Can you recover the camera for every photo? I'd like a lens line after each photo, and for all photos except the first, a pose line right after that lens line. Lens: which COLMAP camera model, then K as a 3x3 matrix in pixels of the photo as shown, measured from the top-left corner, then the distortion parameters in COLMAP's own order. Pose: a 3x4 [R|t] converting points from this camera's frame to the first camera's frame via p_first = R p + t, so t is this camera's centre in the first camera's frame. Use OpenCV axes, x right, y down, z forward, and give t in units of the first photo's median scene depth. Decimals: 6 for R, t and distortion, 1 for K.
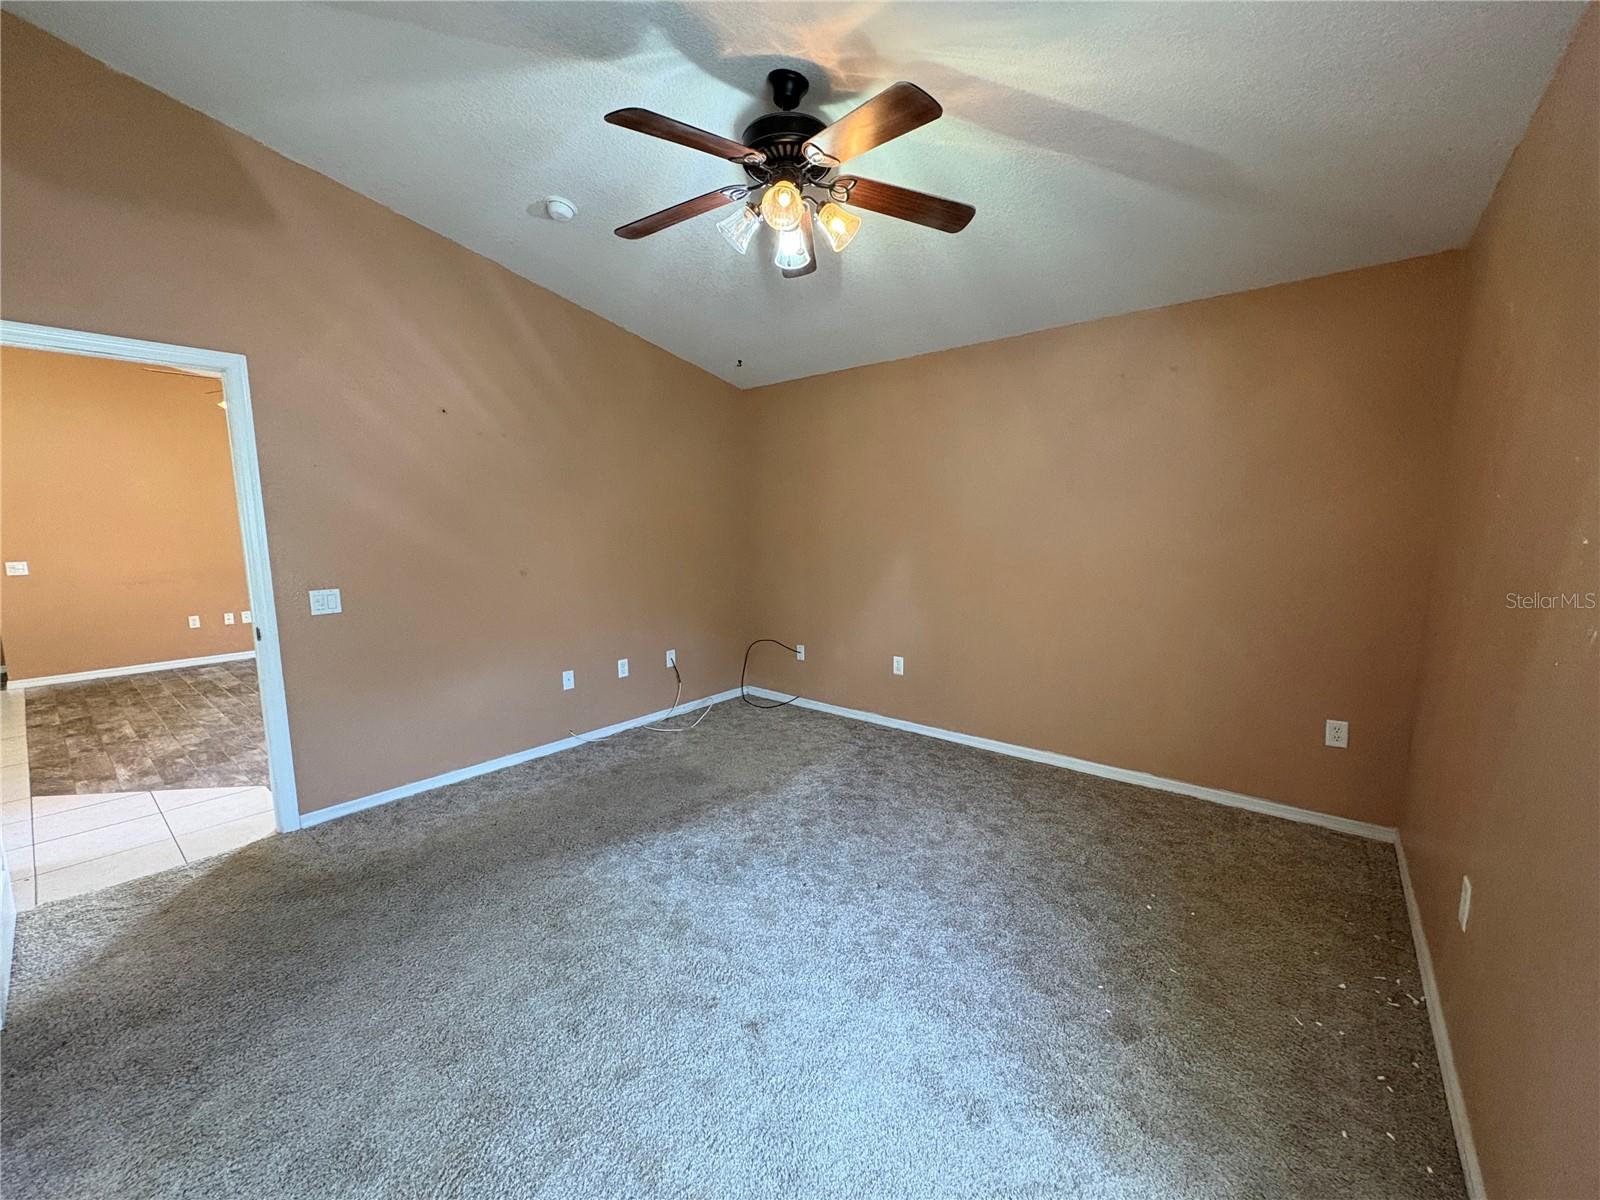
lens RADIAL K [[638.3, 0, 800.0], [0, 638.3, 600.0], [0, 0, 1]] dist [-0.000390, 0.000109]
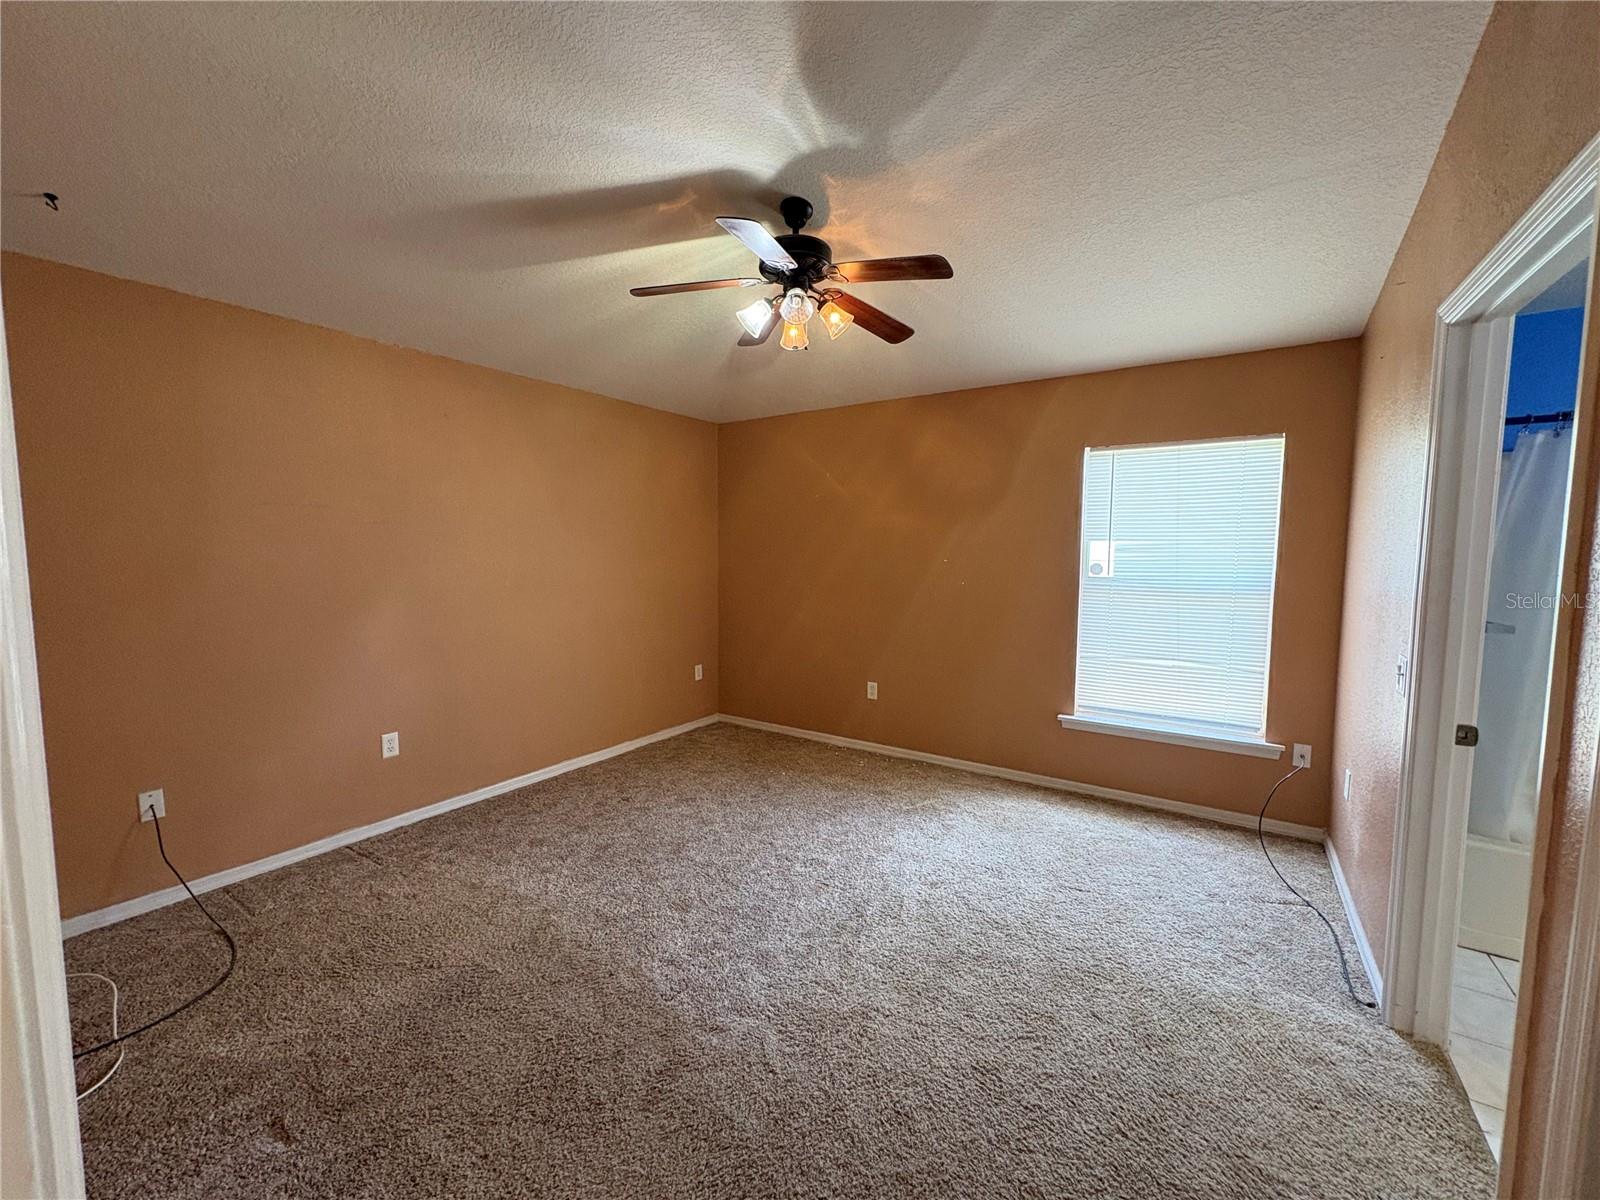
lens RADIAL K [[638.3, 0, 800.0], [0, 638.3, 600.0], [0, 0, 1]] dist [-0.000390, 0.000109]
pose [[-0.102629, -0.074305, 0.991940, -0.885704], [0.117796, 0.989281, 0.086294, -0.104972], [-0.987720, 0.125703, -0.092776, 0.803892]]
